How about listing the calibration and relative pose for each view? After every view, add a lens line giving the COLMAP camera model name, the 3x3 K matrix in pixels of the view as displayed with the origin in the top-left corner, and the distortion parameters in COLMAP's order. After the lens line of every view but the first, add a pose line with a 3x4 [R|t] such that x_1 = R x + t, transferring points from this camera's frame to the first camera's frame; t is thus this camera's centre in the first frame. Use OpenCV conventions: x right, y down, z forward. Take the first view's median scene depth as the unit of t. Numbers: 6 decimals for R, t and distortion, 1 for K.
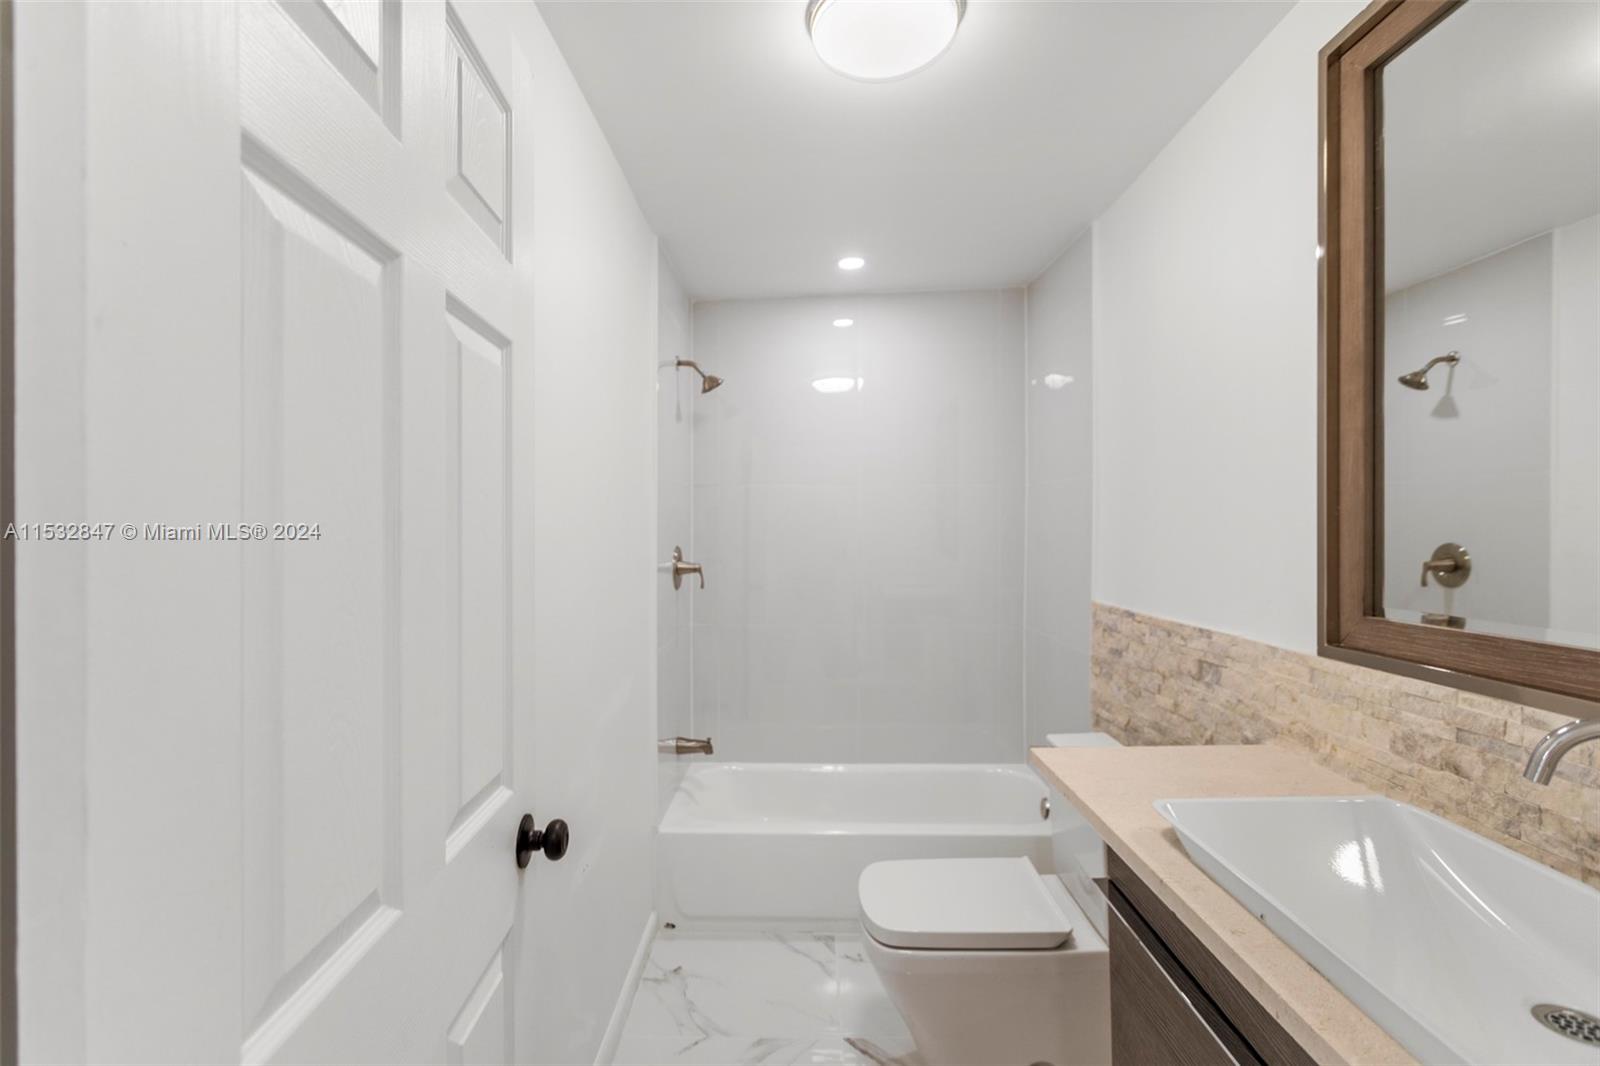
lens RADIAL K [[761.9, 0, 798.7], [0, 761.9, 555.2], [0, 0, 1]] dist [-0.002074, 0.000676]
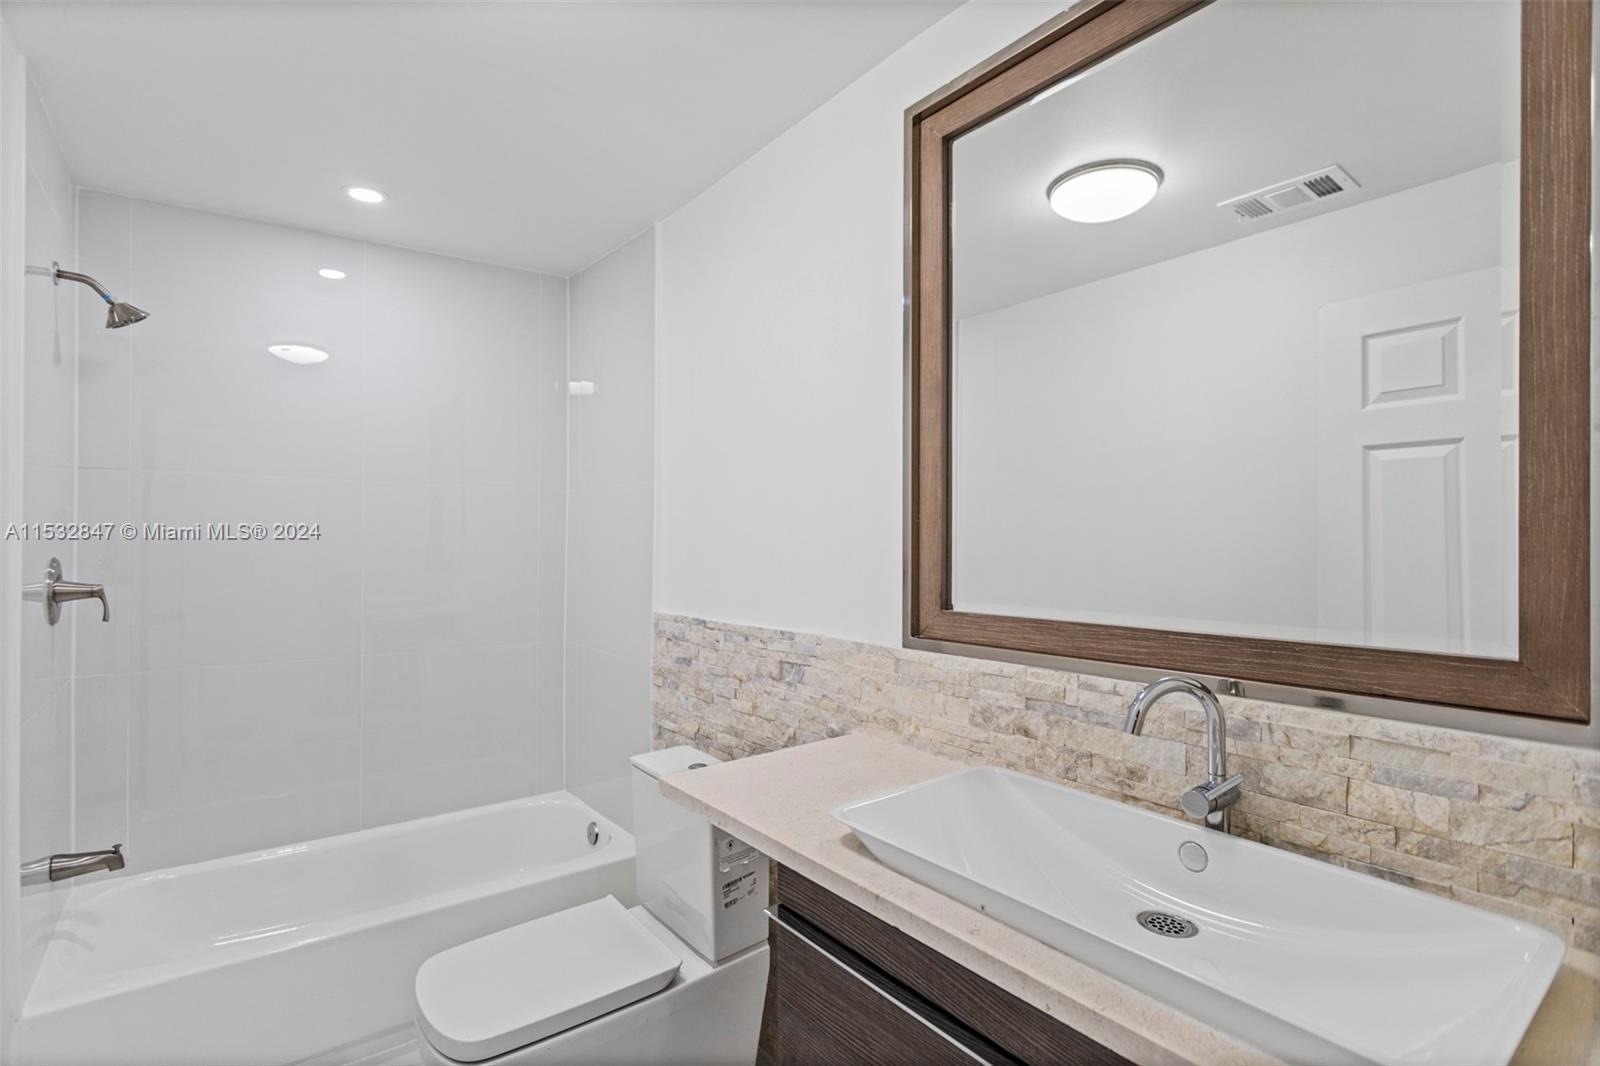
lens RADIAL K [[761.9, 0, 798.7], [0, 761.9, 555.2], [0, 0, 1]] dist [-0.002074, 0.000676]
pose [[0.783113, -0.004343, 0.621864, -0.139206], [0.015604, 0.999798, -0.012667, 0.008256], [-0.621683, 0.019623, 0.783023, 0.222427]]
